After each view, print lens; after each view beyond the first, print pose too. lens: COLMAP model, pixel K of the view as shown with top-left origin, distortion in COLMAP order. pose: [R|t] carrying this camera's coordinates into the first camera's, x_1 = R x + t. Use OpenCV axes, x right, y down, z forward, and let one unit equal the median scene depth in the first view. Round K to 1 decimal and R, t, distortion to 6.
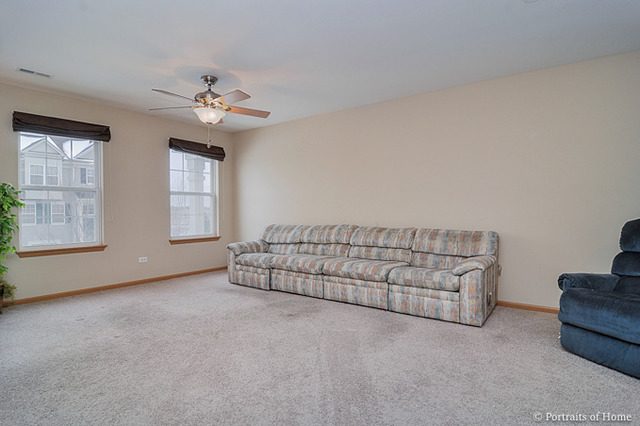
lens RADIAL K [[352.1, 0, 317.2], [0, 352.1, 212.6], [0, 0, 1]] dist [-0.005447, -0.001146]
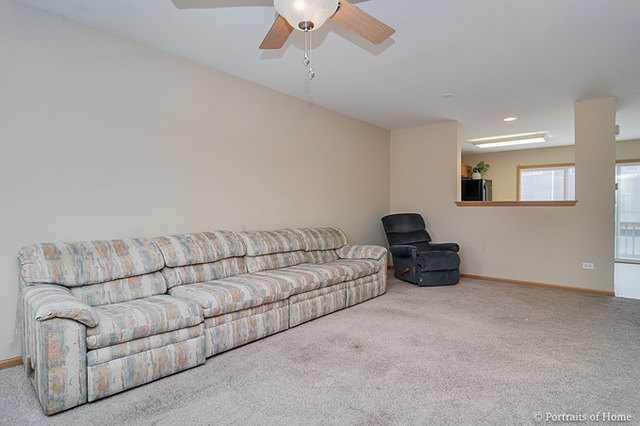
lens RADIAL K [[352.1, 0, 317.2], [0, 352.1, 212.6], [0, 0, 1]] dist [-0.005447, -0.001146]
pose [[0.057553, -0.004669, 0.998332, -0.728039], [0.006908, 0.999967, 0.004278, -0.005498], [-0.998319, 0.006651, 0.057583, 0.892782]]
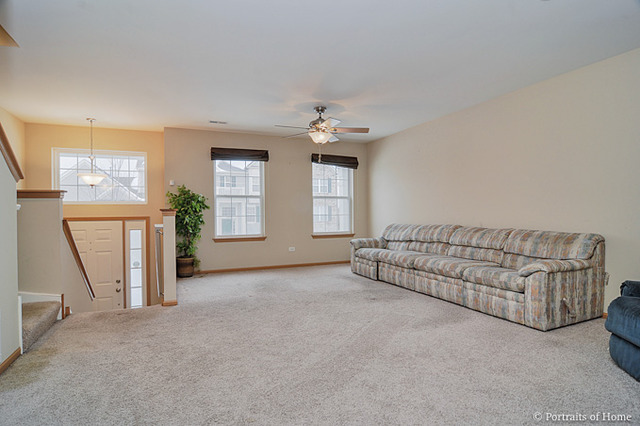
lens RADIAL K [[352.1, 0, 317.2], [0, 352.1, 212.6], [0, 0, 1]] dist [-0.005447, -0.001146]
pose [[0.865788, -0.000346, -0.500411, 0.304492], [-0.001583, 0.999993, -0.003431, 0.003362], [0.500409, 0.003763, 0.865781, -0.108156]]
